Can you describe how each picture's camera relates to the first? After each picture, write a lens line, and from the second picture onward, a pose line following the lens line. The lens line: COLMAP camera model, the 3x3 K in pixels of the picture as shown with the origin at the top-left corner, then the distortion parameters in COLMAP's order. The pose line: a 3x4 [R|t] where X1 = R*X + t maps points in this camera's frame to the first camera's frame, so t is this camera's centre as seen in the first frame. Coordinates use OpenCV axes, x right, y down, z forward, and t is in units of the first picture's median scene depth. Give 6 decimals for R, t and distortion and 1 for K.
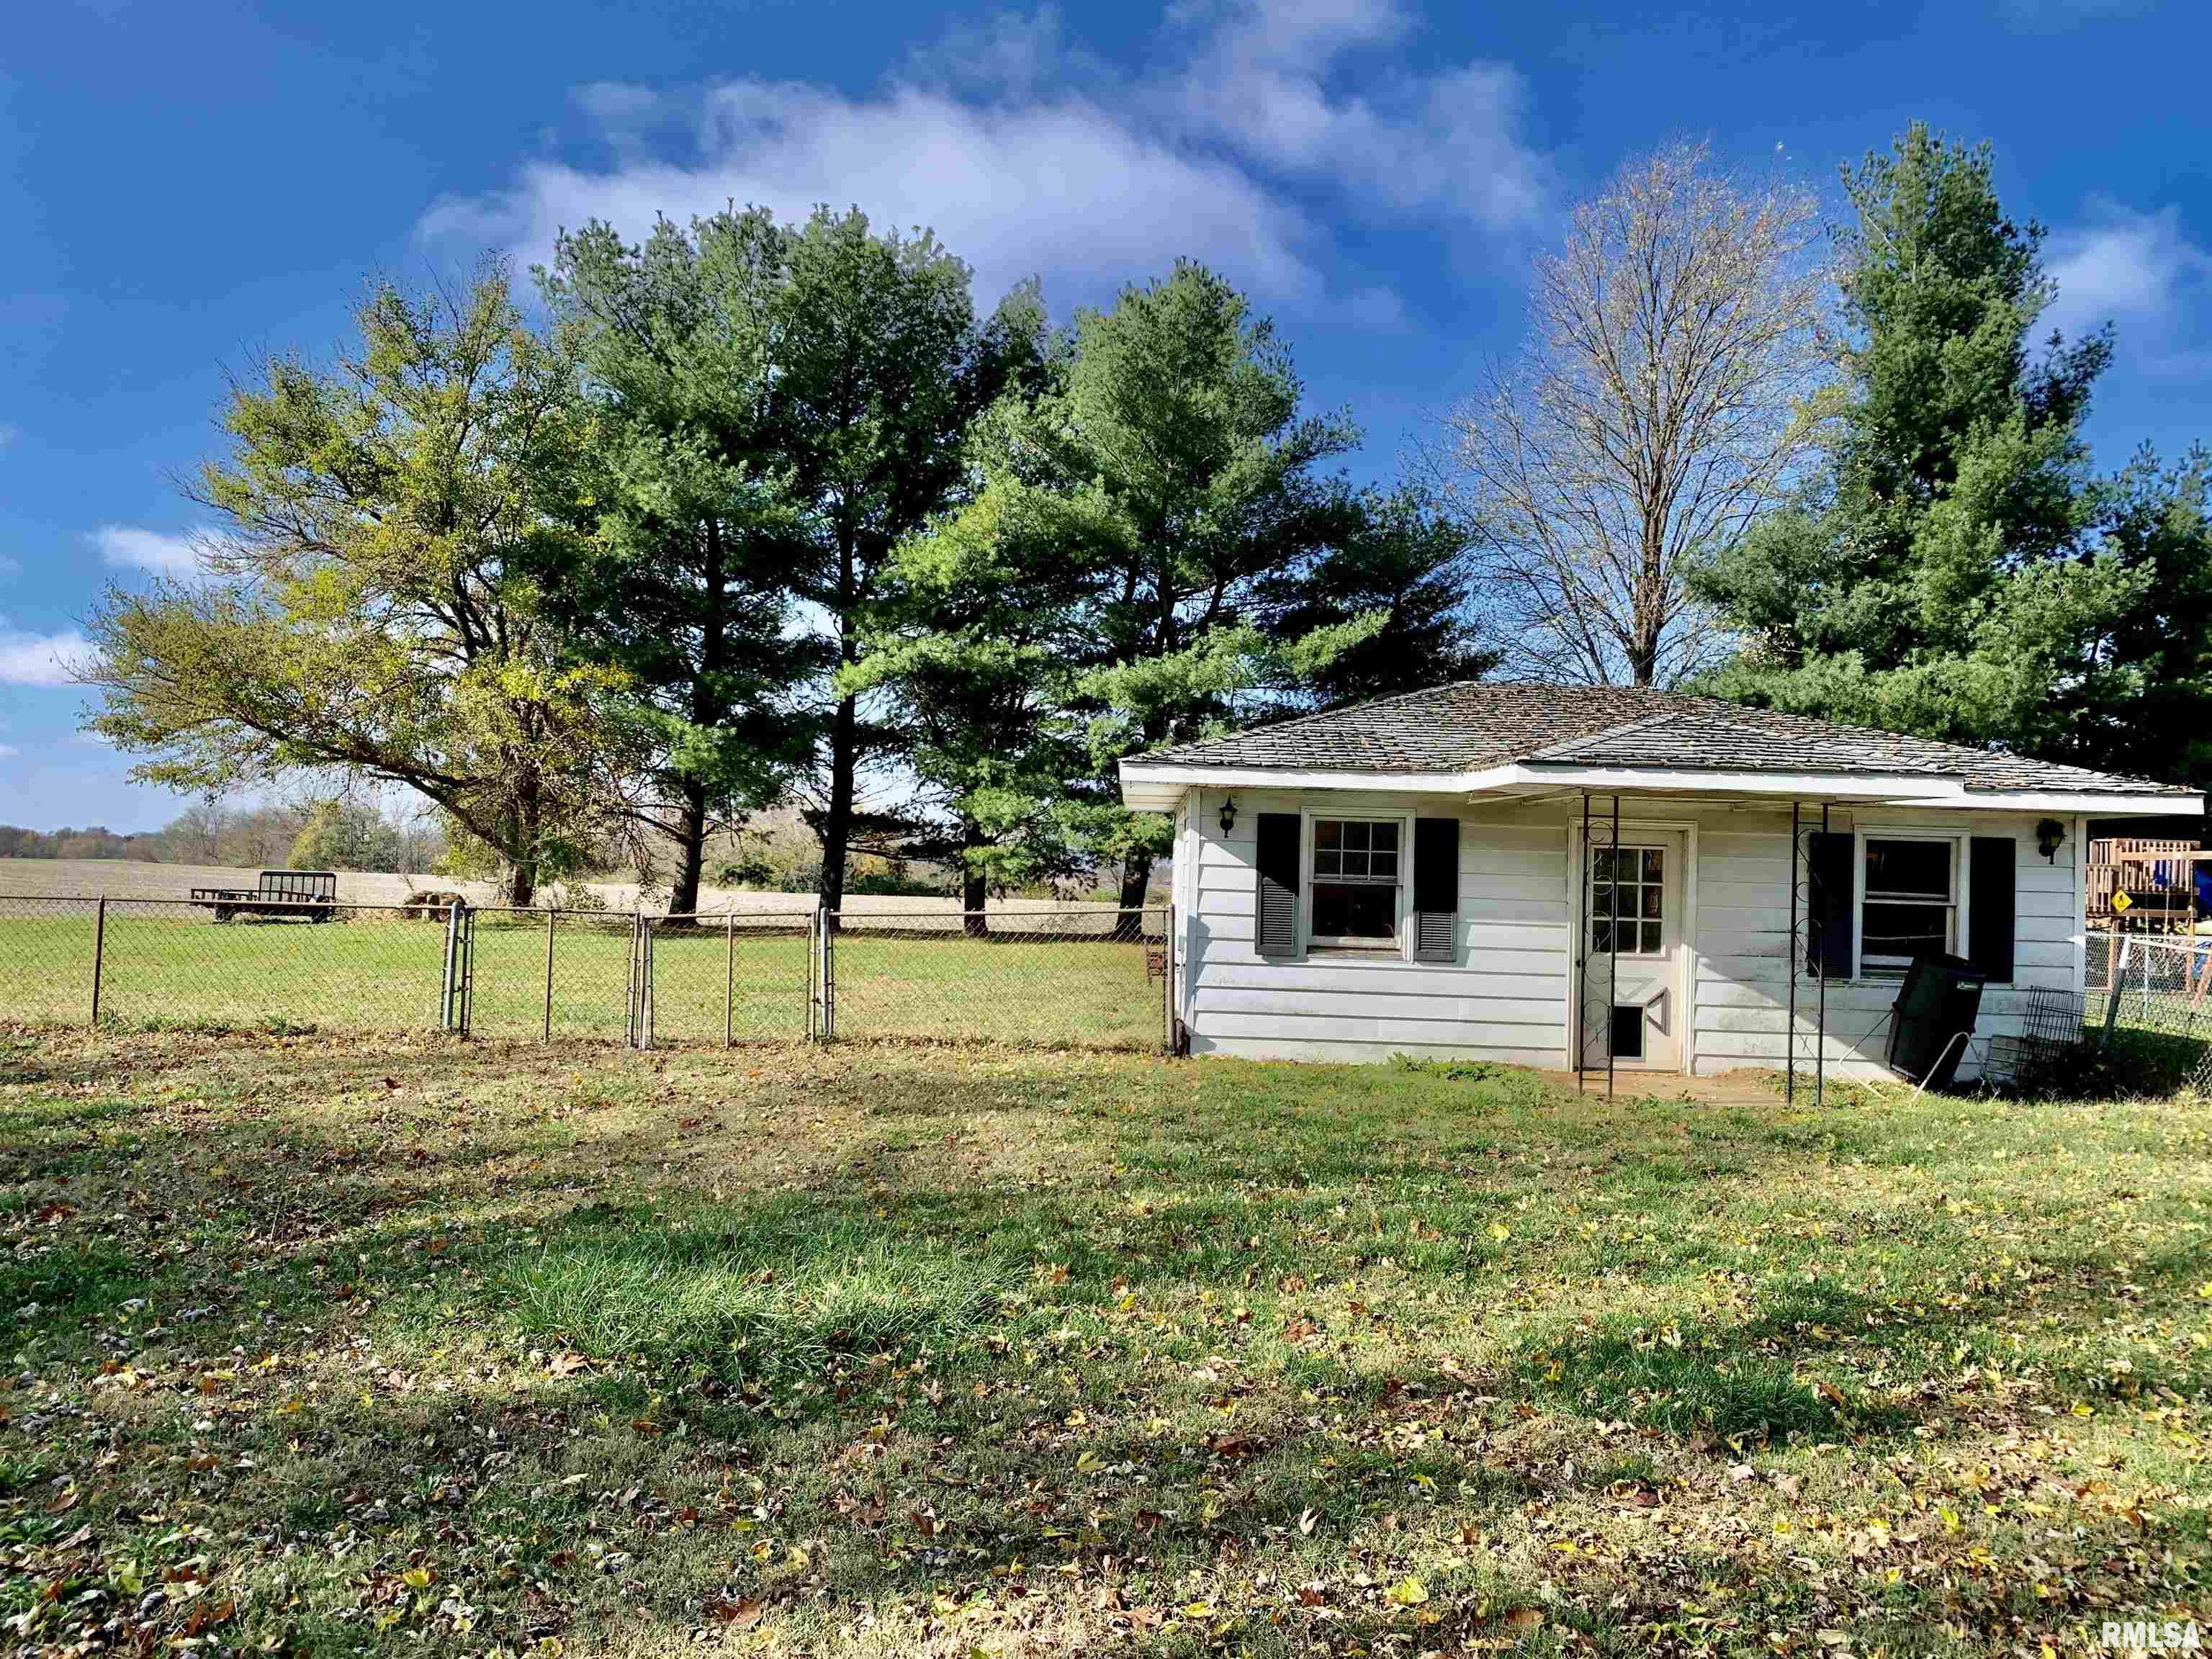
lens RADIAL K [[1672.1, 0, 1121.8], [0, 1672.1, 841.9], [0, 0, 1]] dist [0.017608, -0.022556]
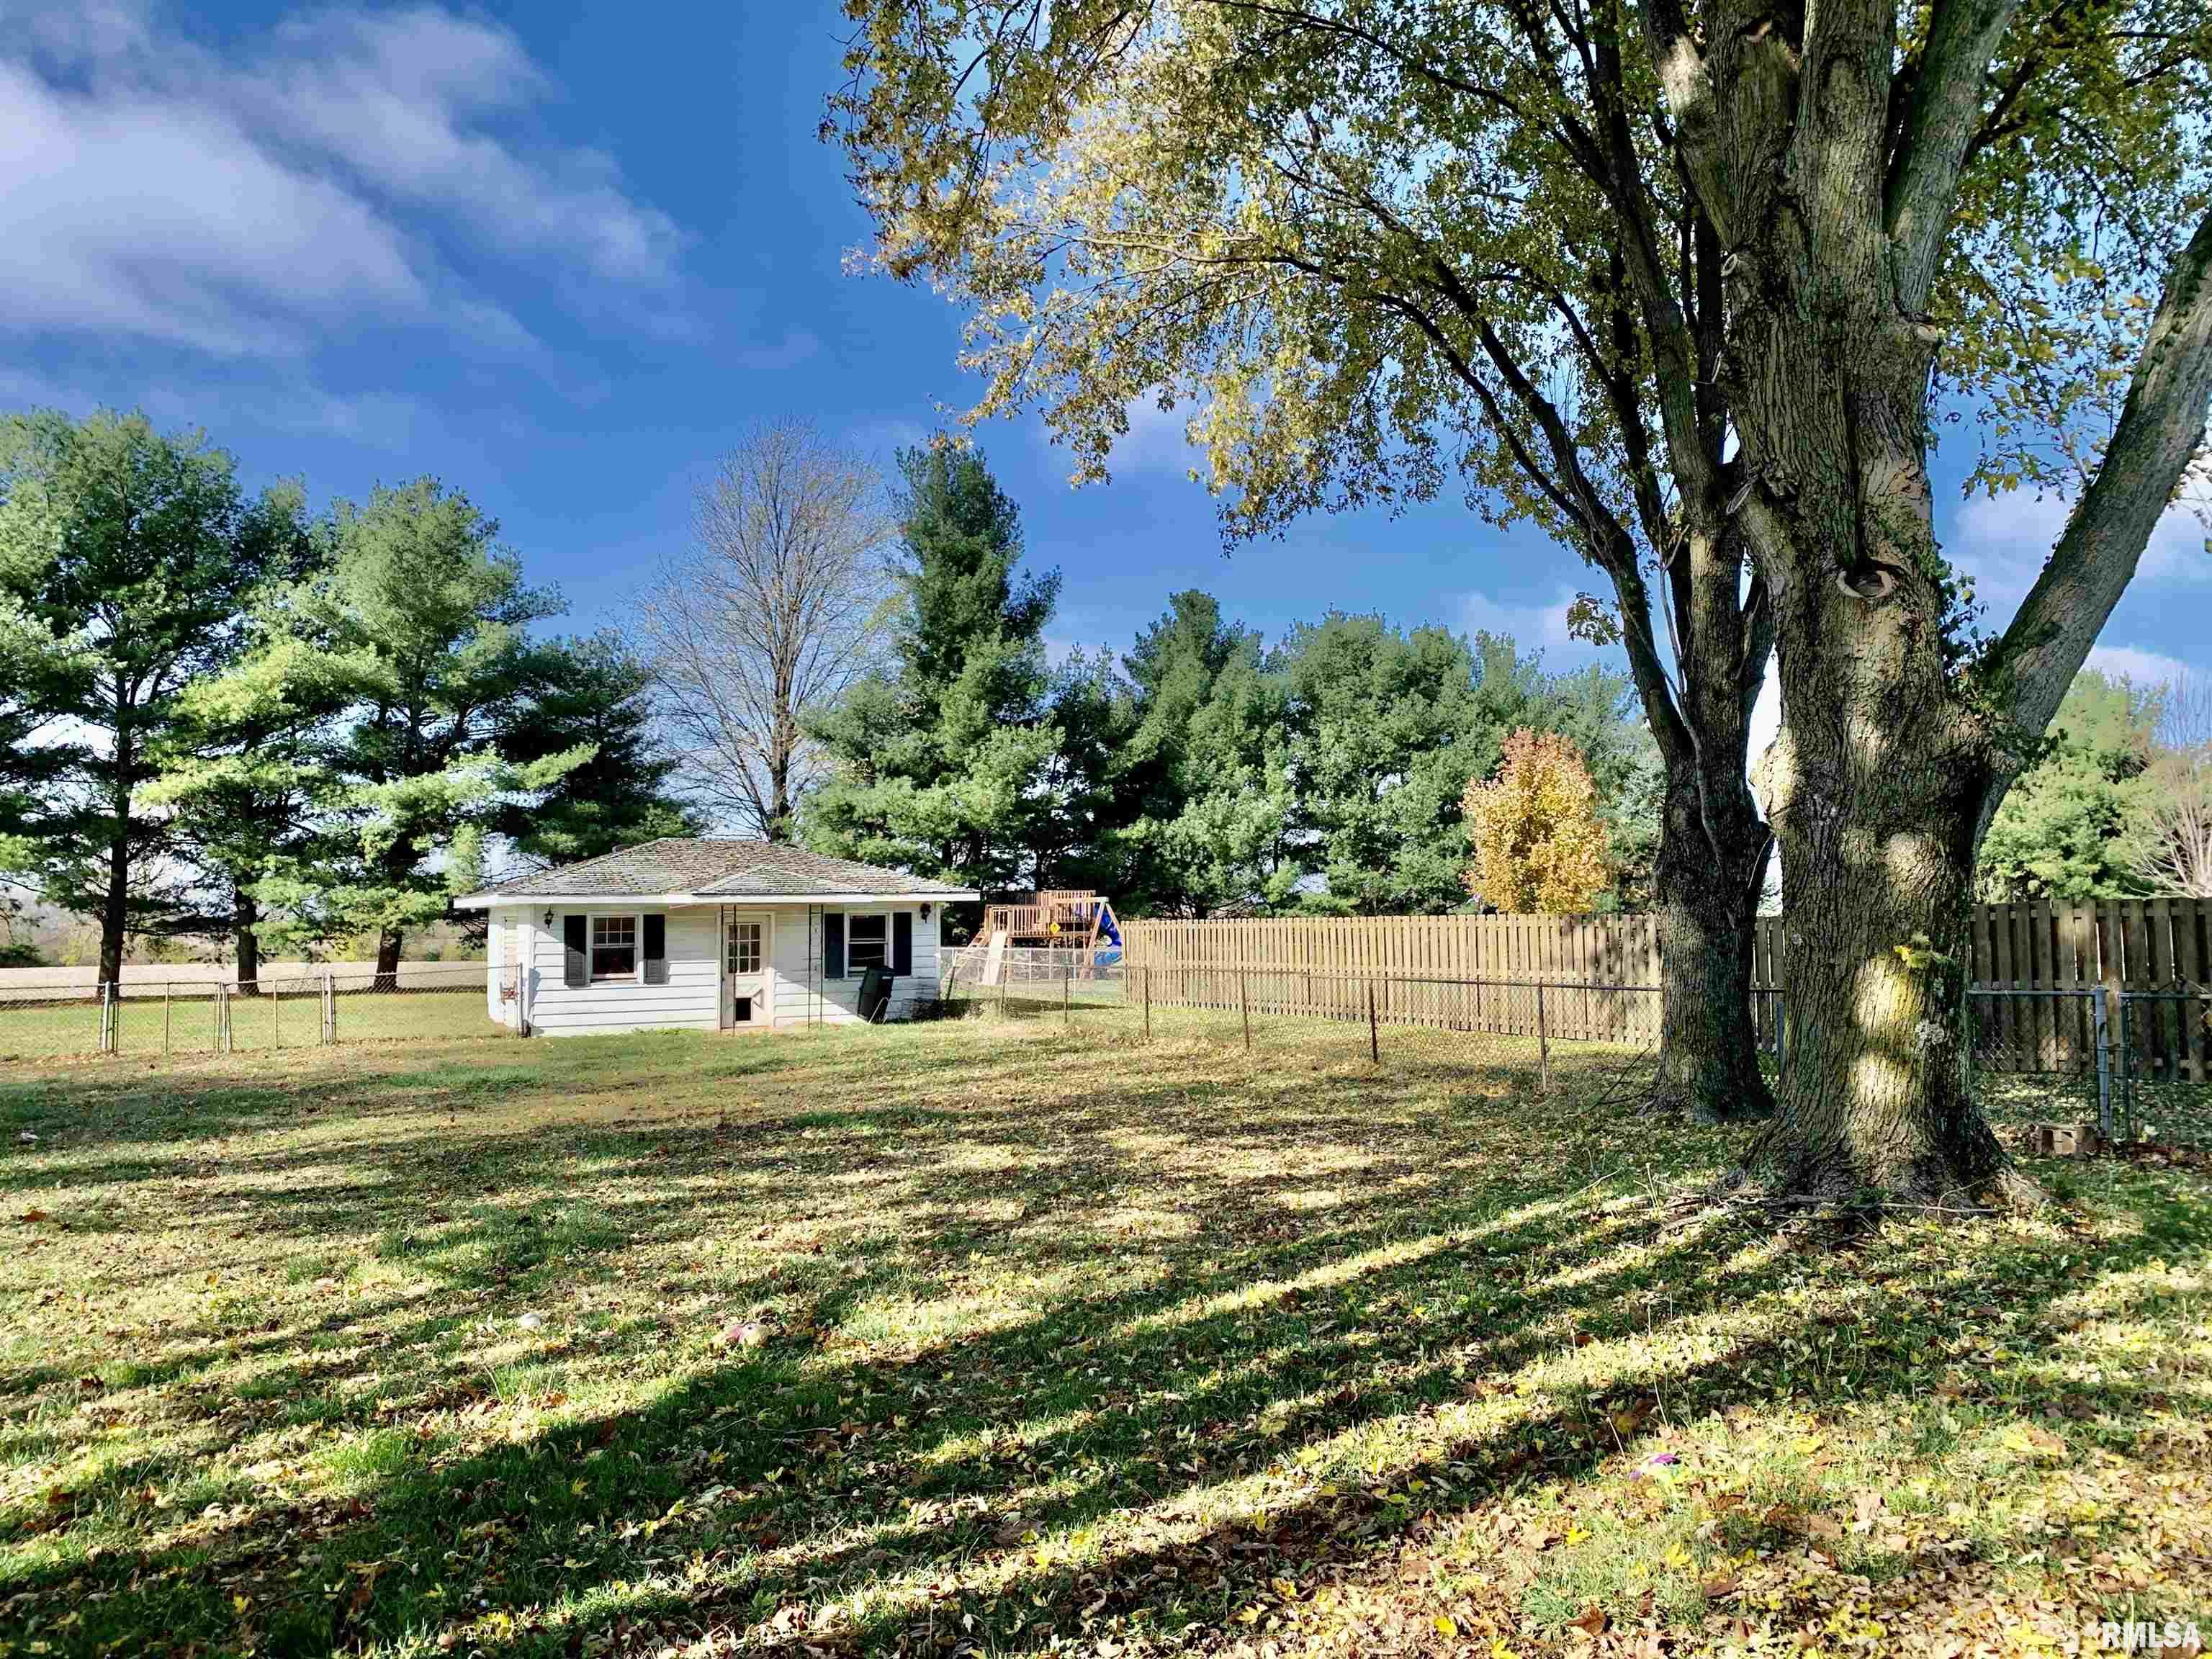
lens RADIAL K [[1672.1, 0, 1159.7], [0, 1672.1, 817.5], [0, 0, 1]] dist [0.017608, -0.022556]
pose [[0.875934, -0.013266, 0.482249, -0.111476], [0.029707, 0.999208, -0.026472, -0.025463], [-0.481516, 0.037514, 0.875634, -0.481399]]
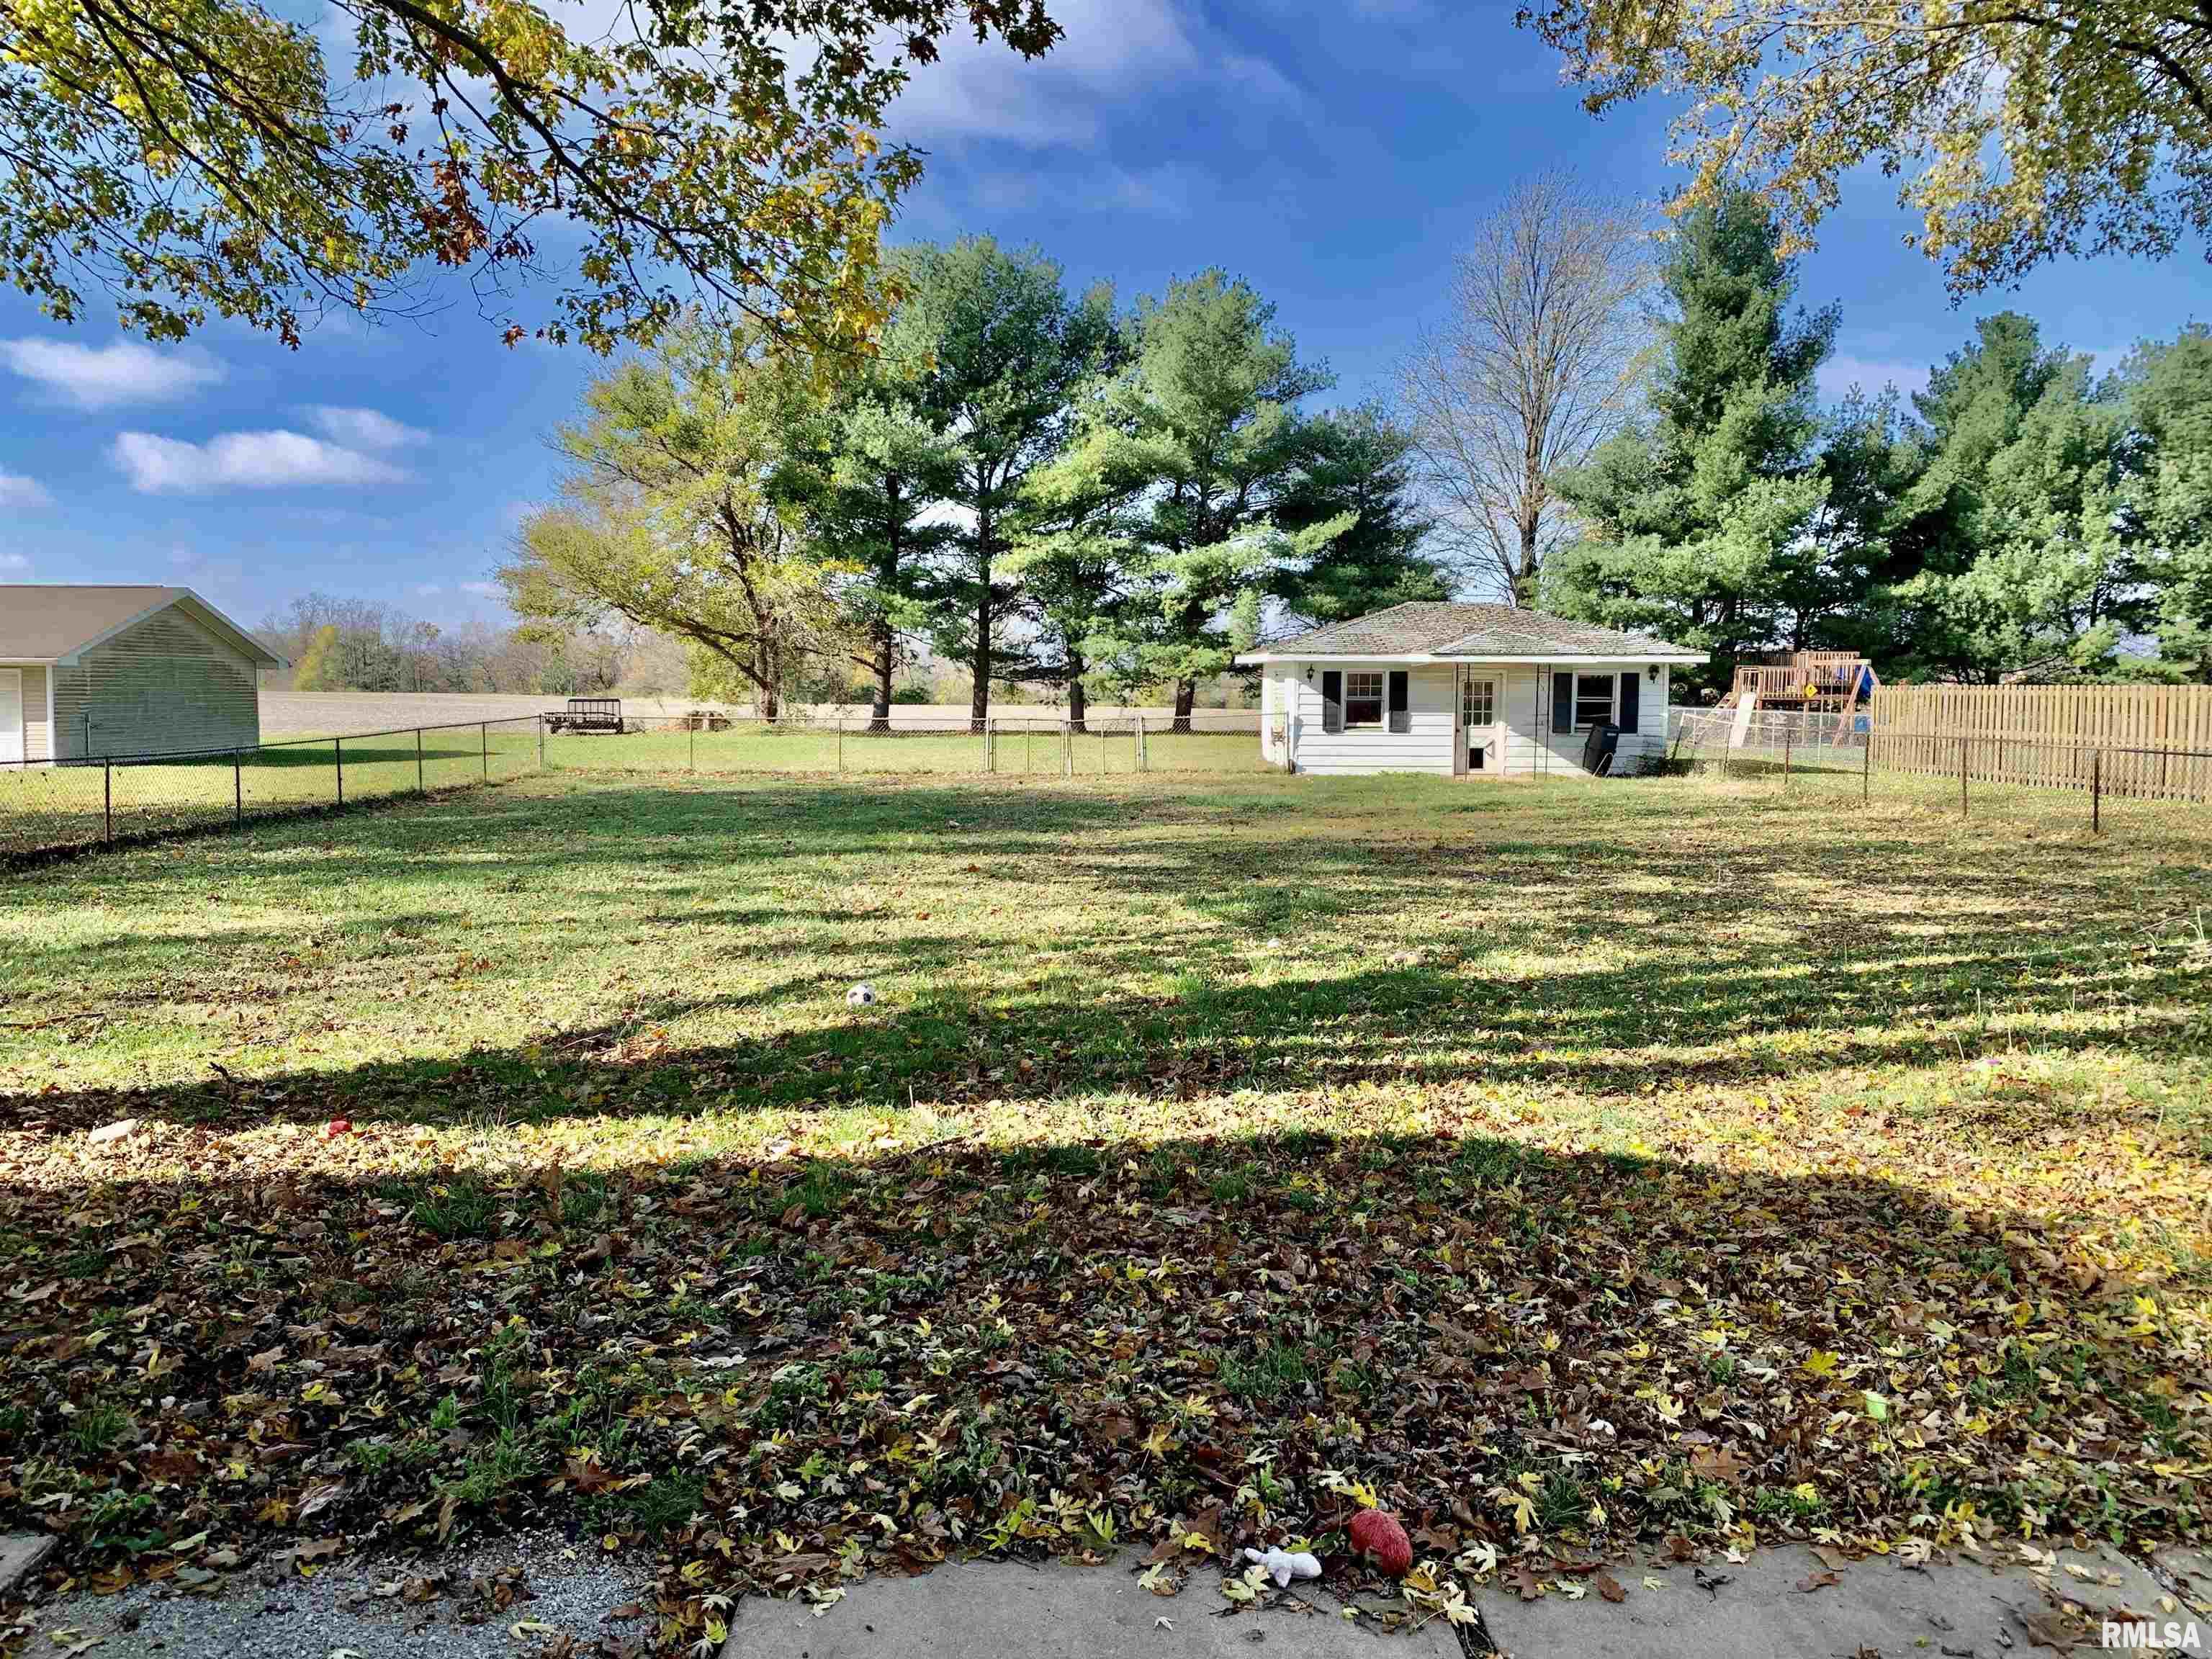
lens RADIAL K [[1672.1, 0, 1094.8], [0, 1672.1, 845.1], [0, 0, 1]] dist [0.017608, -0.022556]
pose [[0.999468, -0.028094, 0.016567, -0.119073], [0.025888, 0.992321, 0.120954, -0.027928], [-0.019838, -0.120461, 0.992520, -0.568715]]
